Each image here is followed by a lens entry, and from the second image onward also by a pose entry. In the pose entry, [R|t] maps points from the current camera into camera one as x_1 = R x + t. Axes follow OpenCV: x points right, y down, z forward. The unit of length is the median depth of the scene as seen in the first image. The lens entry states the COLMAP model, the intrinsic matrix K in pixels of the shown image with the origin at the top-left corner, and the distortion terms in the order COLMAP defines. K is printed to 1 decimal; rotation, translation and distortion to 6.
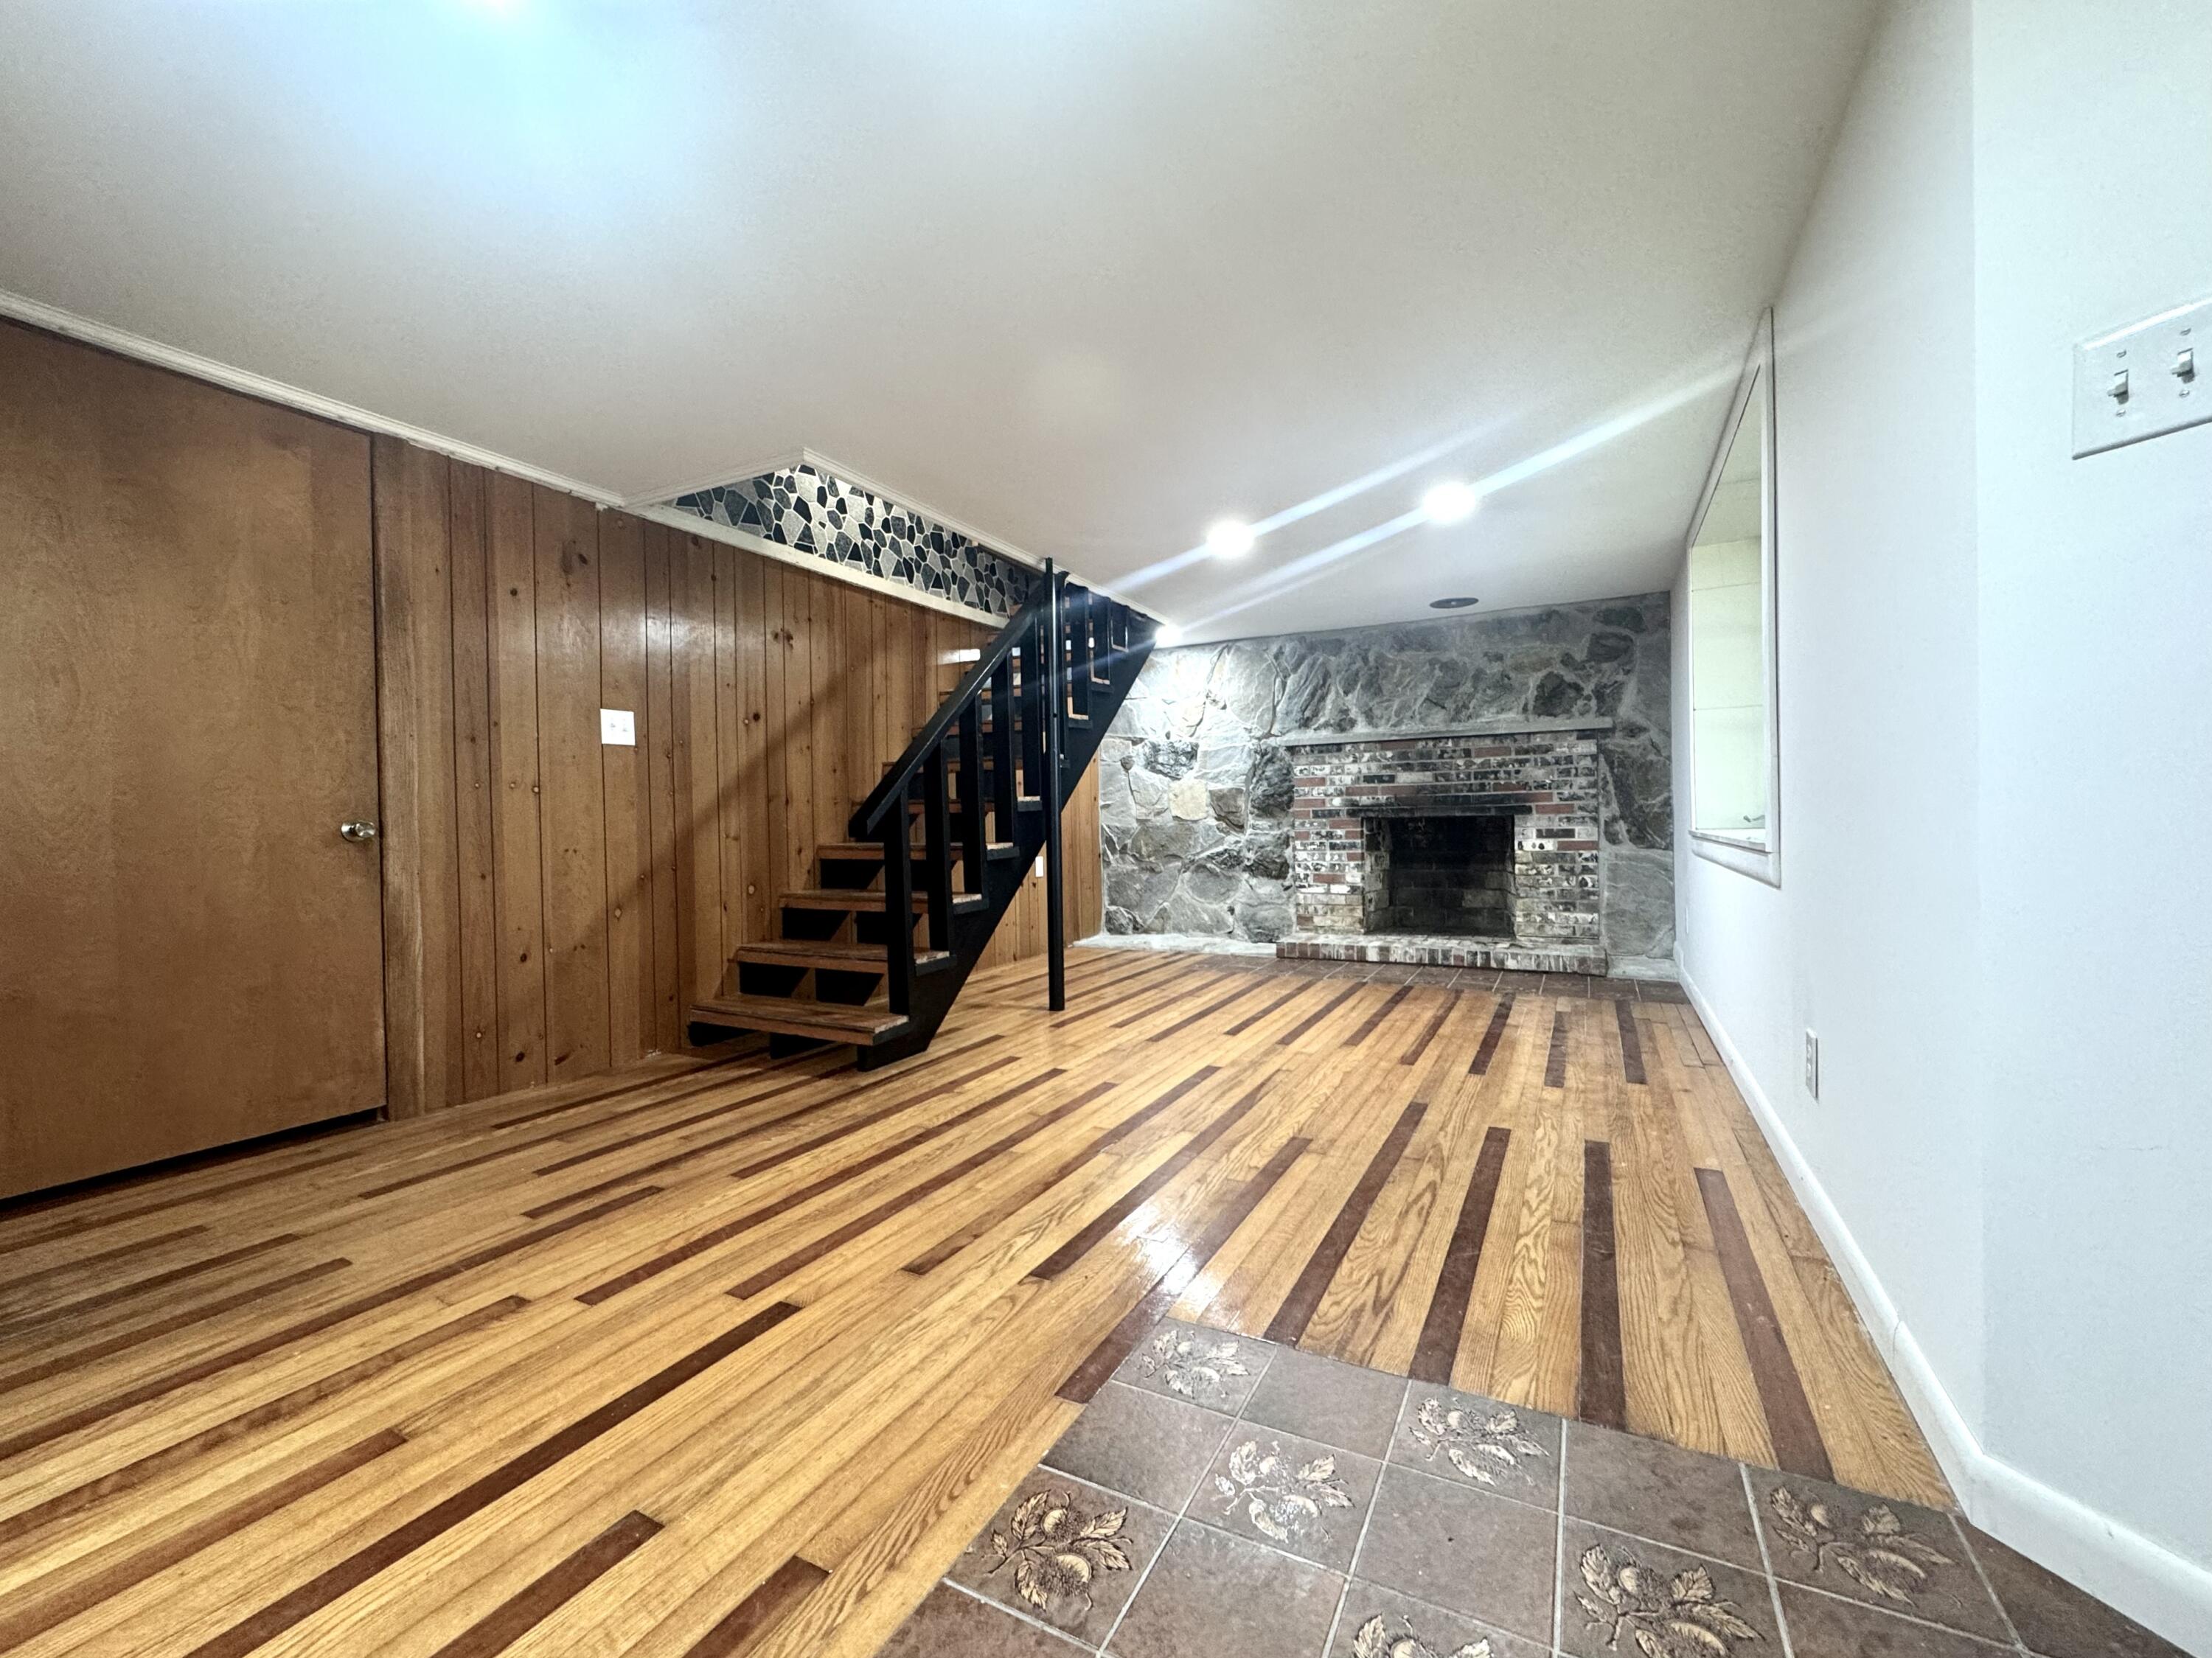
lens RADIAL K [[928.3, 0, 1066.0], [0, 928.3, 831.0], [0, 0, 1]] dist [-0.001262, 0.000045]
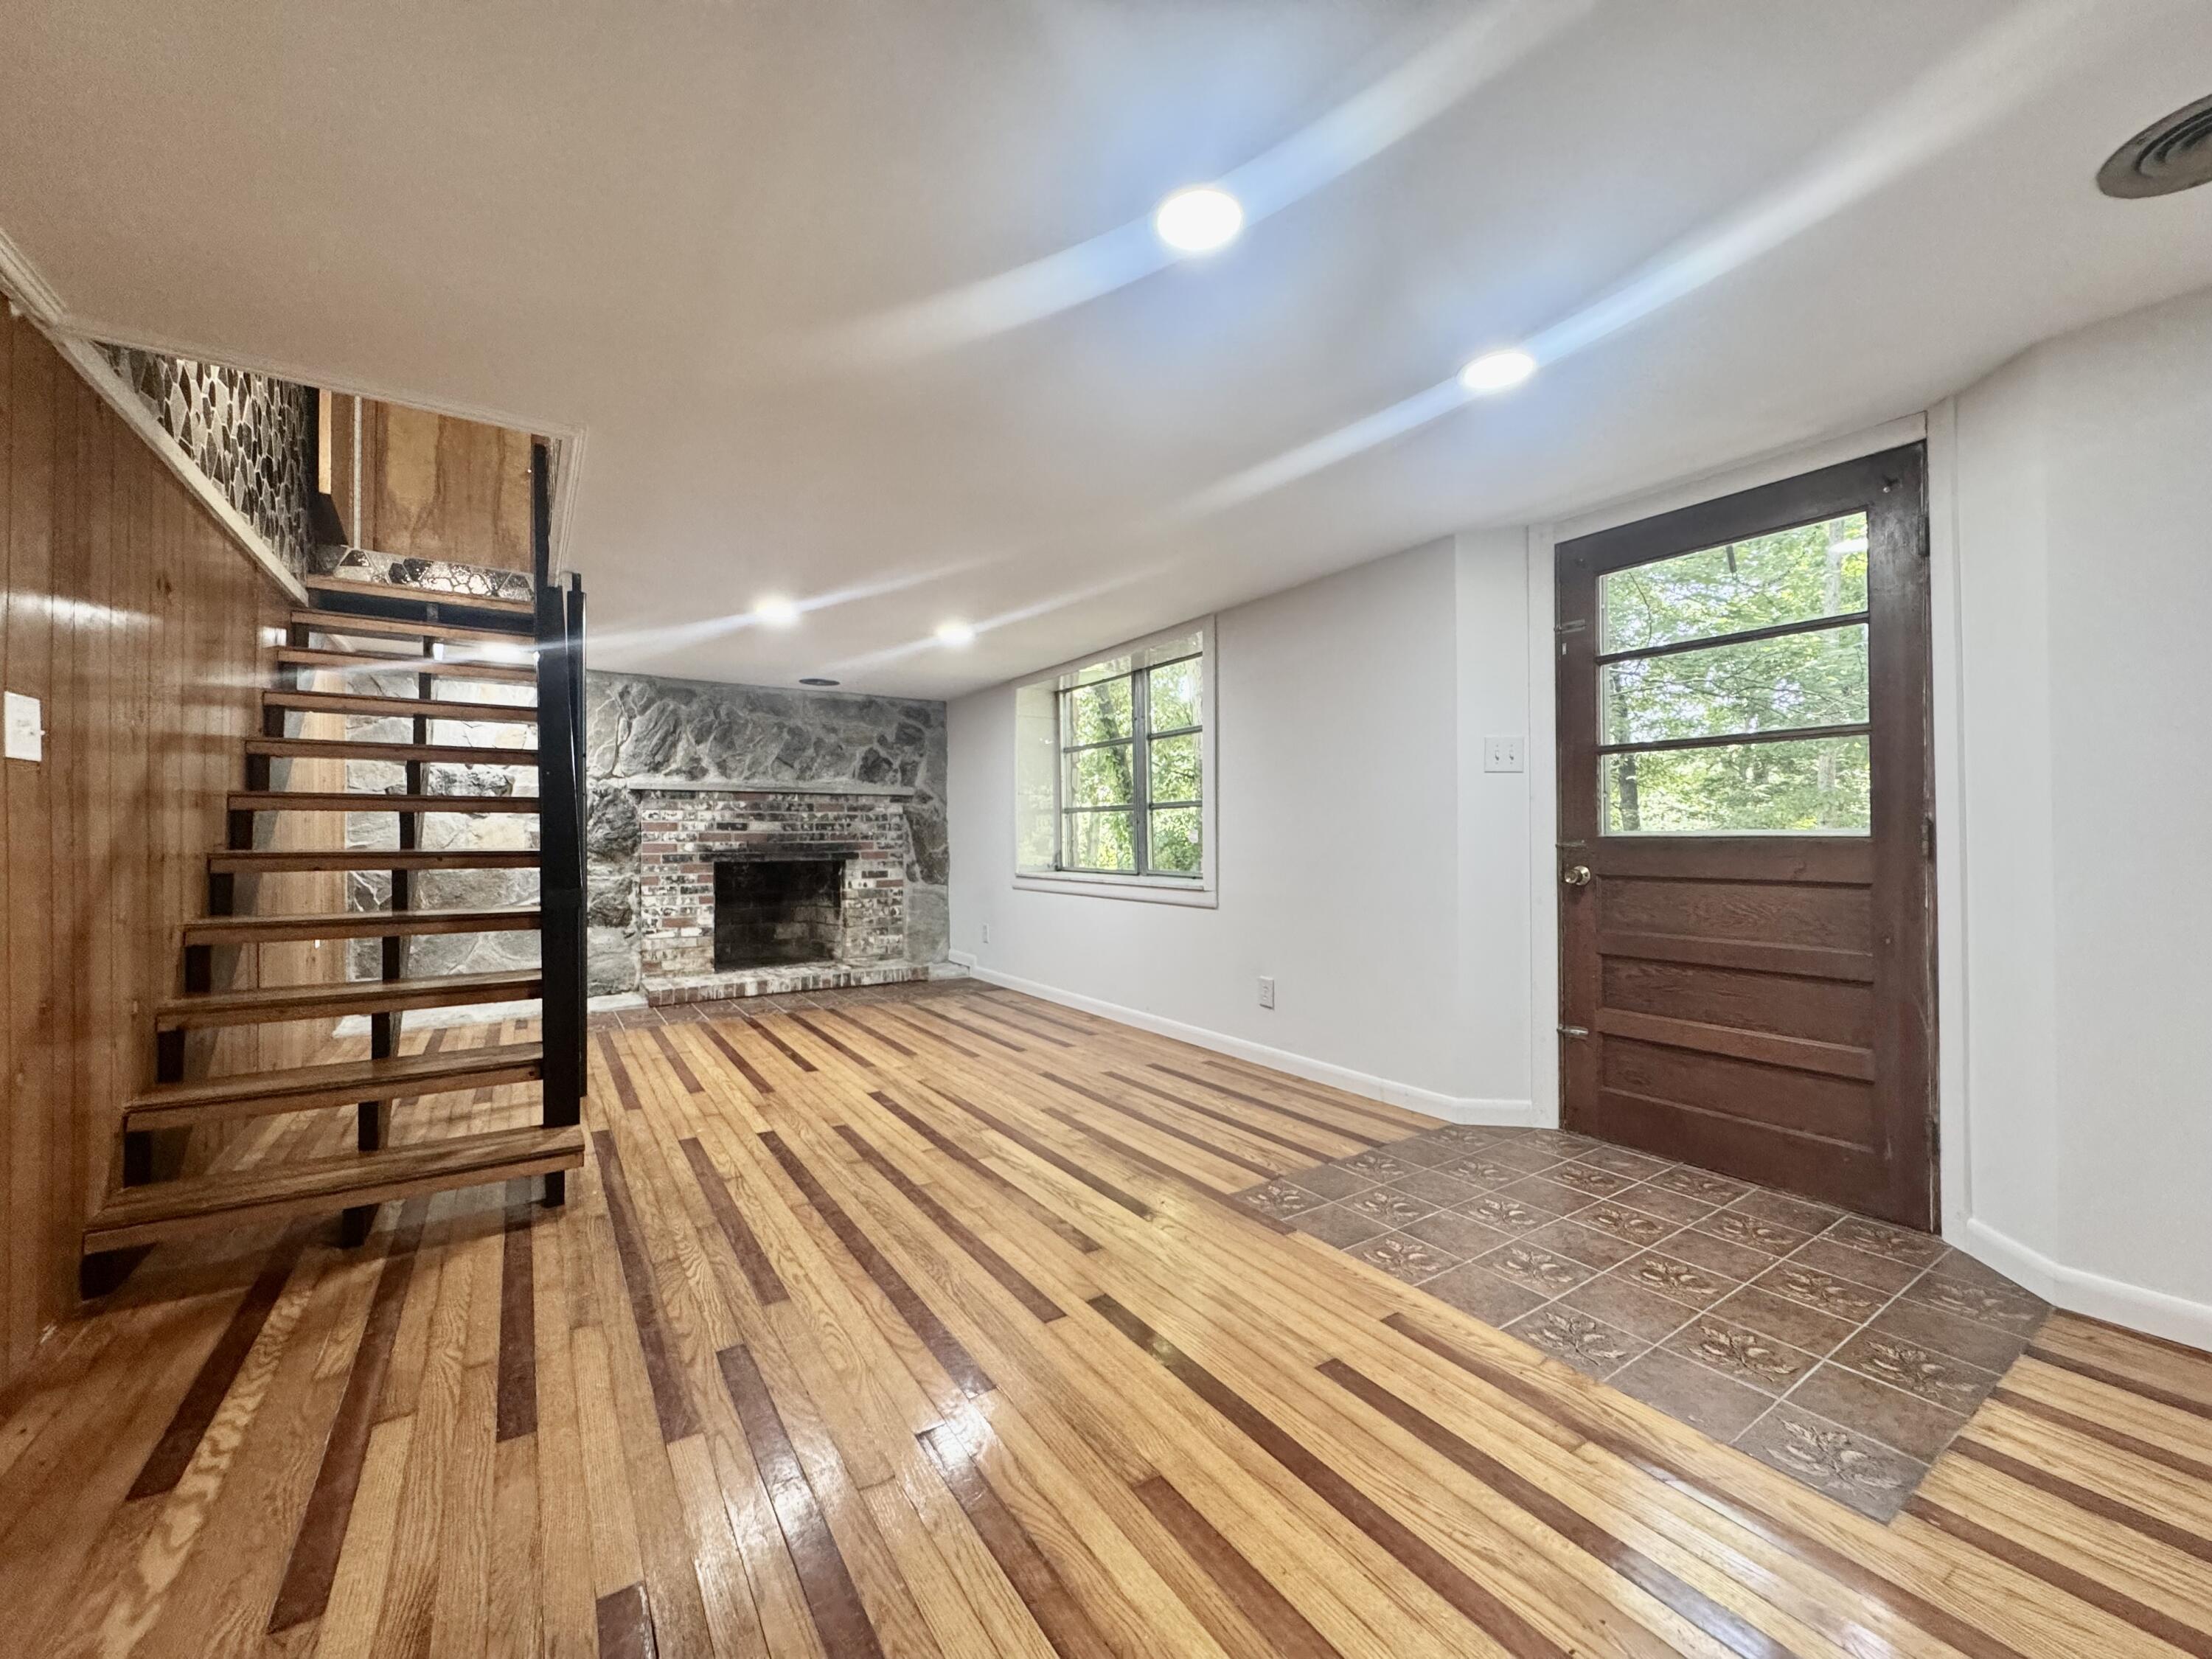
lens RADIAL K [[915.6, 0, 1112.3], [0, 915.6, 828.6], [0, 0, 1]] dist [-0.001398, 0.000531]
pose [[0.448918, 0.022006, 0.893302, -0.463564], [0.006219, 0.999596, -0.027750, -0.024071], [-0.893551, 0.018013, 0.448600, 0.145862]]
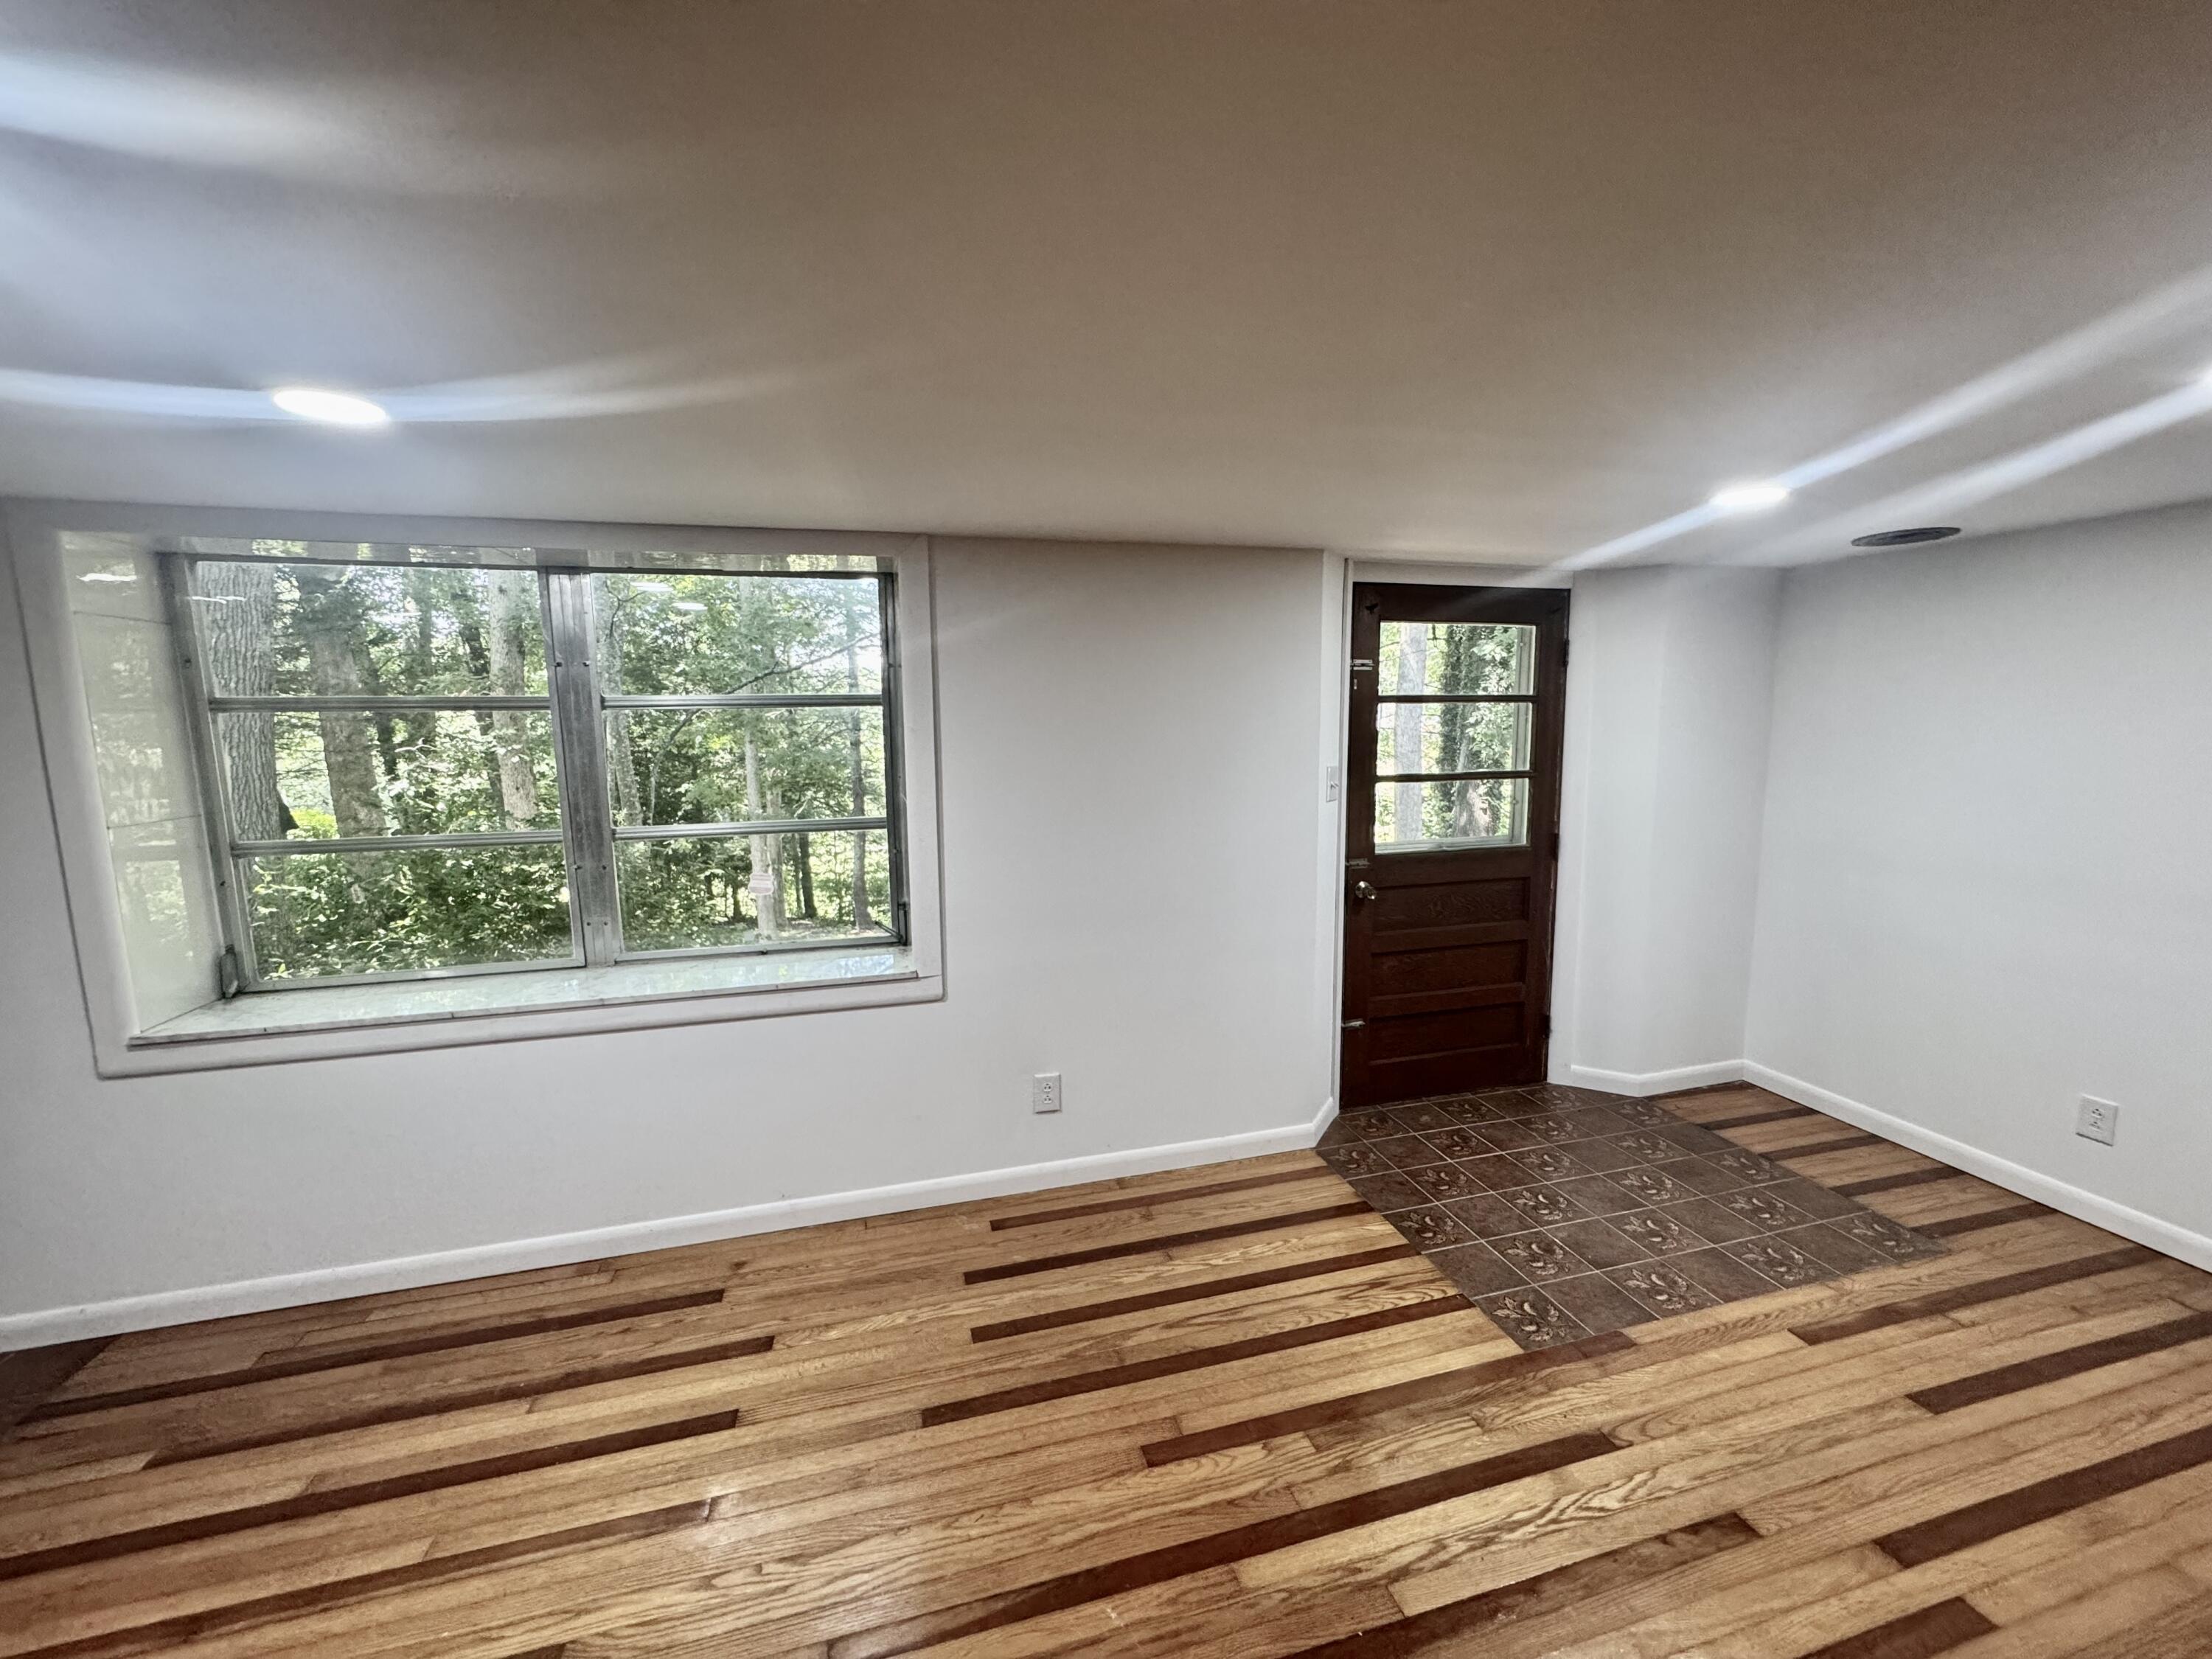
lens RADIAL K [[888.2, 0, 1106.0], [0, 888.2, 829.5], [0, 0, 1]] dist [-0.000350, 0.000044]
pose [[-0.716488, -0.071482, 0.693928, -0.101072], [0.026887, 0.991167, 0.129862, -0.145121], [-0.697081, 0.111702, -0.708237, 0.745069]]
